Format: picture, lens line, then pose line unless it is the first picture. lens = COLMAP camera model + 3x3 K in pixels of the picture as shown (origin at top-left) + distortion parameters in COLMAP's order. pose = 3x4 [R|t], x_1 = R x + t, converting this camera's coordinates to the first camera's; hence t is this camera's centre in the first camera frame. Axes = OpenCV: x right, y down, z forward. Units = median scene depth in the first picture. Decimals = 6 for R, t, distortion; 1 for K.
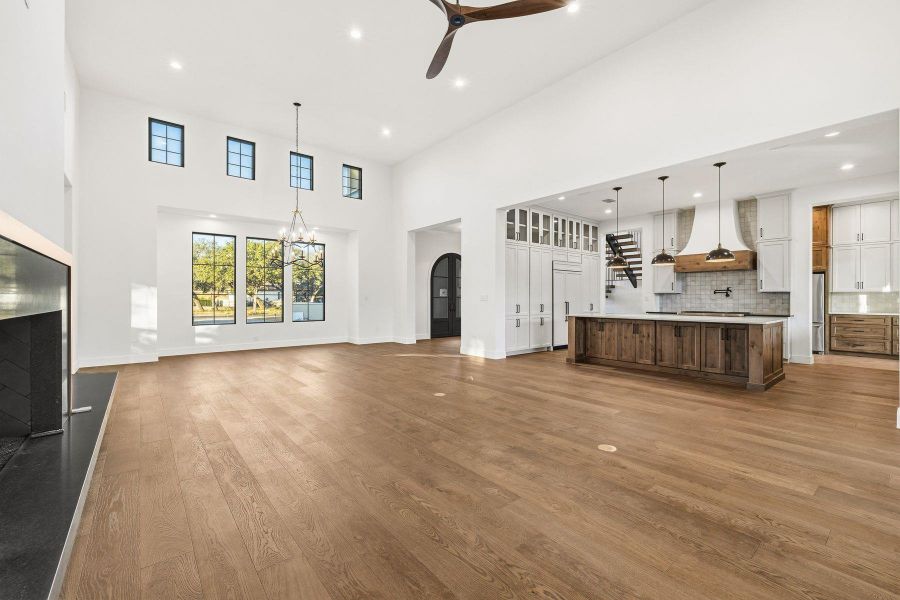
lens RADIAL K [[375.6, 0, 450.0], [0, 375.6, 300.0], [0, 0, 1]] dist [0.000870, -0.000046]
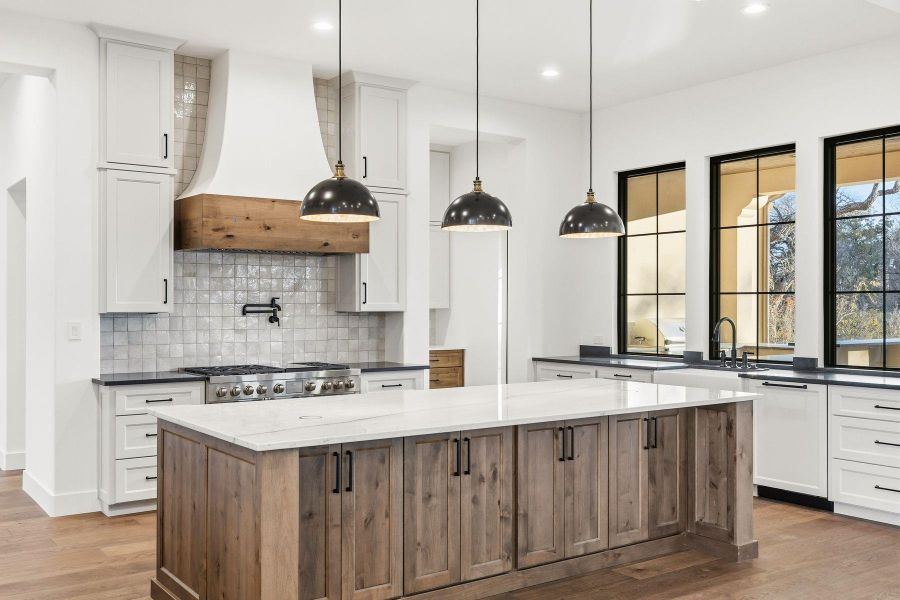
lens RADIAL K [[872.0, 0, 450.0], [0, 872.0, 300.0], [0, 0, 1]] dist [-0.010520, -0.002104]
pose [[0.063566, 0.003555, 0.997971, -0.114066], [0.002338, 0.999990, -0.003711, -0.029674], [-0.997975, 0.002569, 0.063558, 0.825745]]
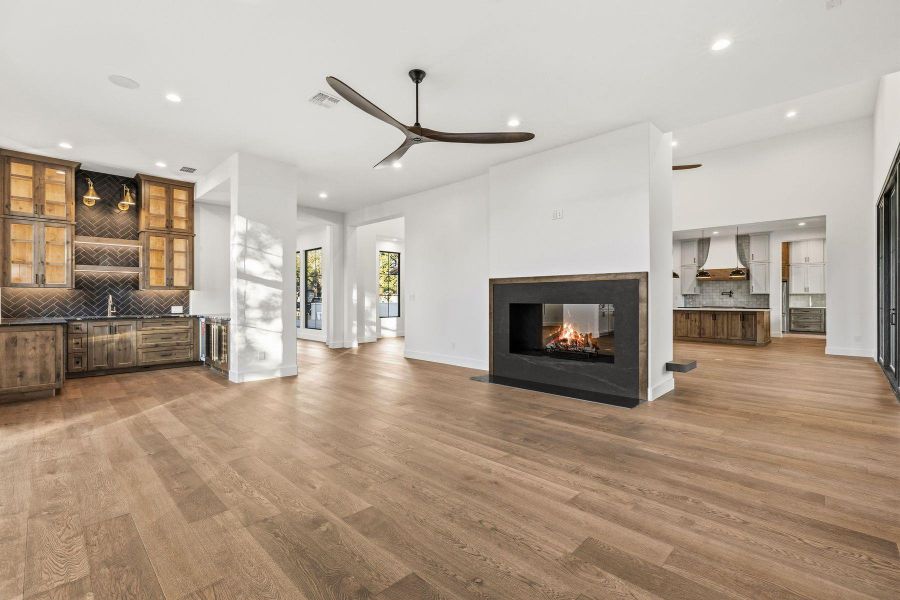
lens RADIAL K [[407.3, 0, 450.0], [0, 407.3, 300.0], [0, 0, 1]] dist [-0.000045, 0.000280]
pose [[0.993231, -0.002392, 0.116132, -0.644059], [0.002486, 0.999997, -0.000669, 0.002615], [-0.116130, 0.000953, 0.993234, -0.567036]]
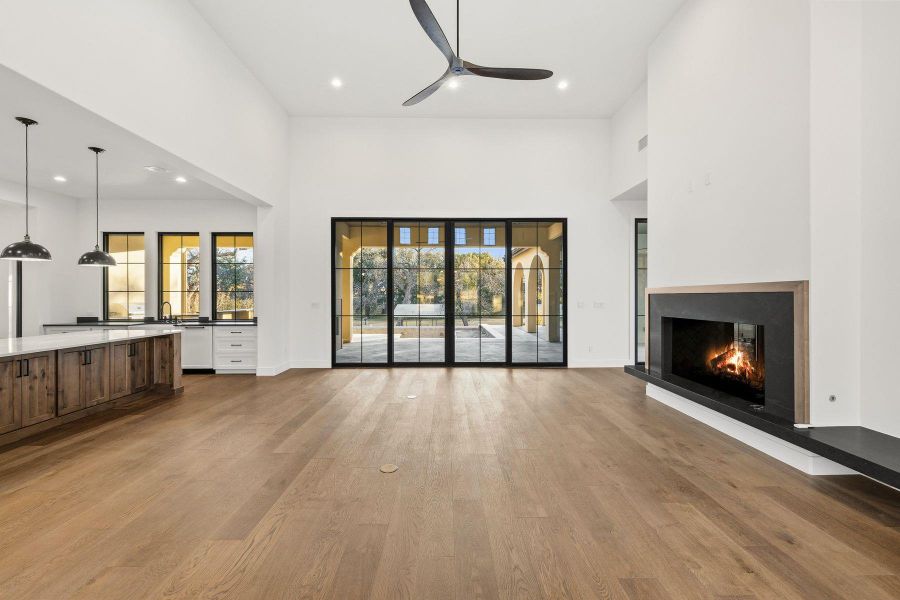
lens RADIAL K [[378.9, 0, 450.8], [0, 378.9, 296.7], [0, 0, 1]] dist [0.000338, 0.000033]
pose [[-0.782347, -0.000529, 0.622842, -0.320500], [0.002538, 0.999989, 0.004037, -0.028633], [-0.622837, 0.004739, -0.782337, 0.891228]]
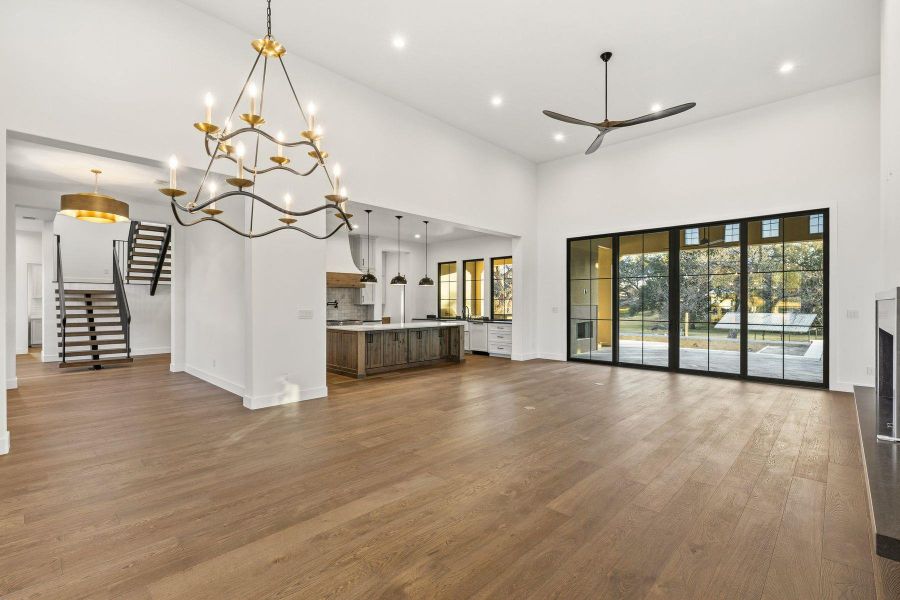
lens RADIAL K [[407.3, 0, 450.0], [0, 407.3, 300.0], [0, 0, 1]] dist [-0.000045, 0.000280]
pose [[-0.120066, 0.006252, 0.992746, -0.704143], [0.001890, 0.999980, -0.006069, -0.027950], [-0.992764, 0.001148, -0.120075, 0.839825]]
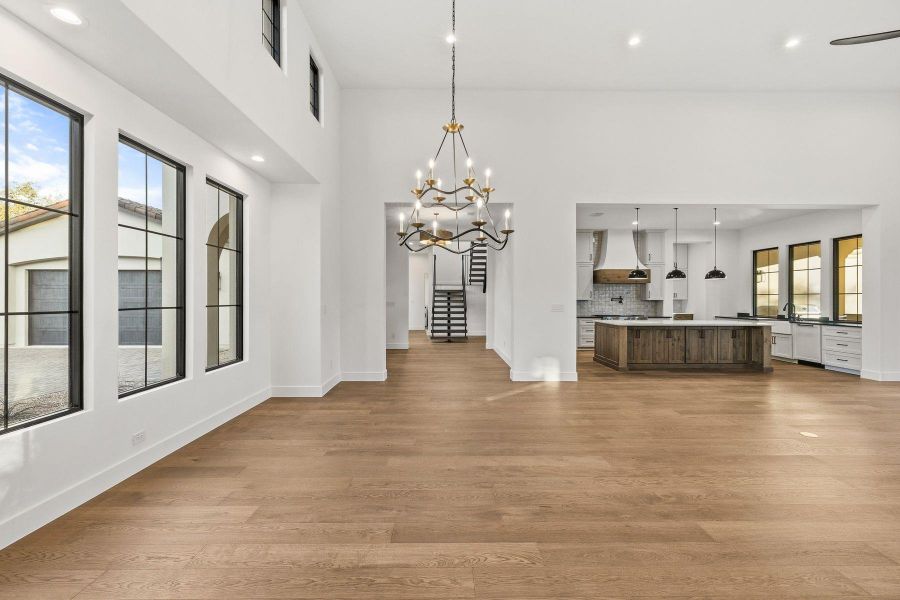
lens RADIAL K [[385.7, 0, 450.0], [0, 385.7, 300.0], [0, 0, 1]] dist [0.000848, 0.000243]
pose [[0.624042, -0.004133, 0.781380, -0.722916], [0.001486, 0.999990, 0.004102, -0.028323], [-0.781389, -0.001399, 0.624043, 0.670968]]
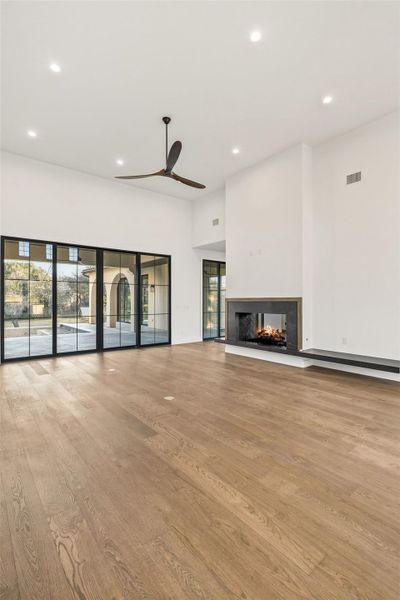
lens RADIAL K [[285.1, 0, 200.0], [0, 285.1, 300.0], [0, 0, 1]] dist [-0.000752, 0.000017]
pose [[-0.999930, -0.001121, 0.011769, -0.083637], [-0.001115, 0.999999, 0.000464, -0.035262], [-0.011770, 0.000451, -0.999931, 1.170349]]
